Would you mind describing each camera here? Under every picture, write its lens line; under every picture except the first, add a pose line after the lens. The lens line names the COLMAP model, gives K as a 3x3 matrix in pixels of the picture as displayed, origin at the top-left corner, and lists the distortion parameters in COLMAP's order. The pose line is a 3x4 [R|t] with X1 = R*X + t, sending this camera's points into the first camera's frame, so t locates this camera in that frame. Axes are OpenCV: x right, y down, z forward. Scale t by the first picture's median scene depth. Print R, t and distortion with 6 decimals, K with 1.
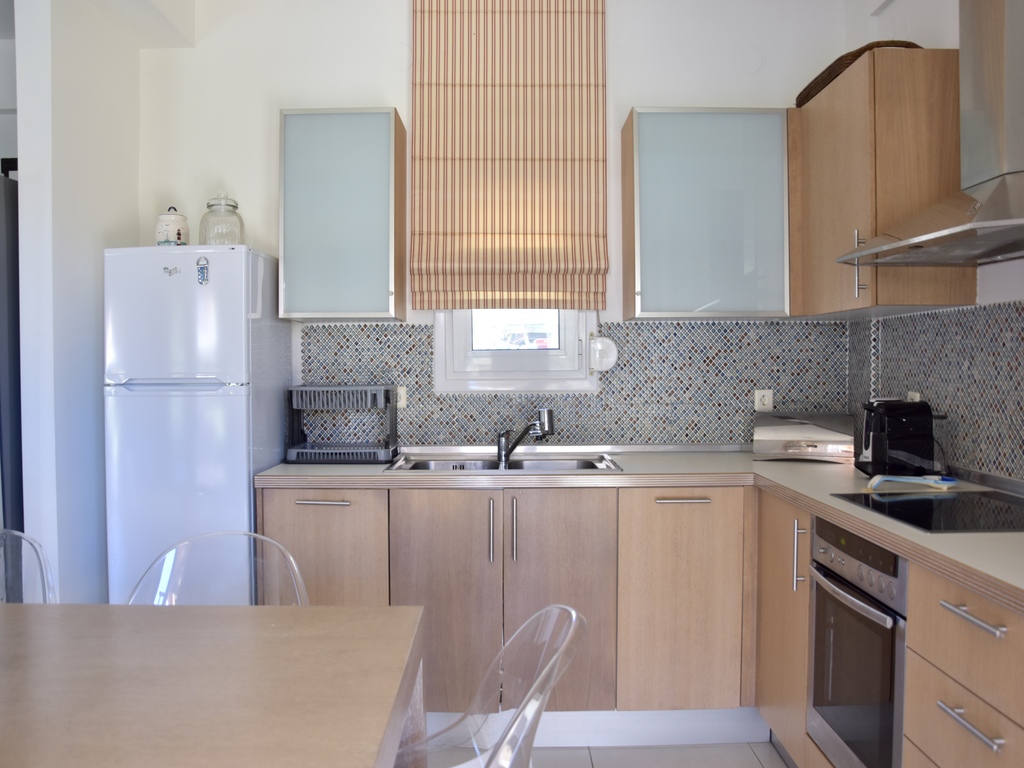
lens RADIAL K [[834.6, 0, 512.0], [0, 834.6, 384.0], [0, 0, 1]] dist [-0.153635, 0.113061]
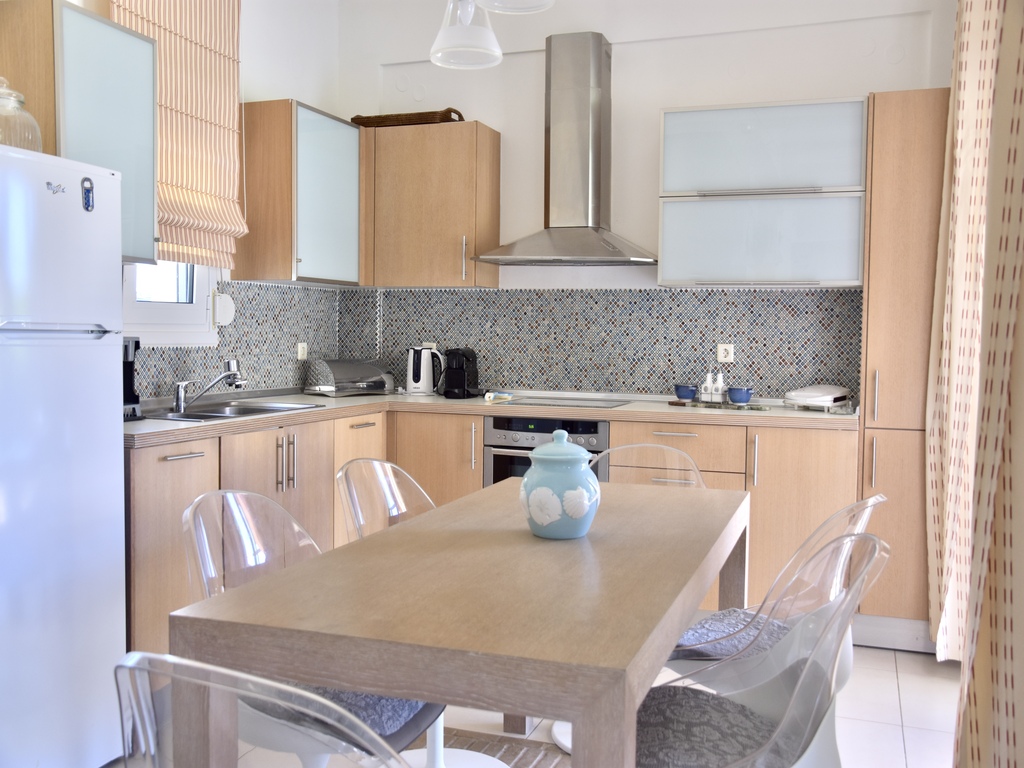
lens RADIAL K [[965.1, 0, 512.0], [0, 965.1, 384.0], [0, 0, 1]] dist [-0.013627, -0.008122]
pose [[0.343843, -0.038820, 0.938224, -1.103735], [0.008464, 0.999233, 0.038242, 0.018943], [-0.938989, -0.005209, 0.343908, 0.247512]]
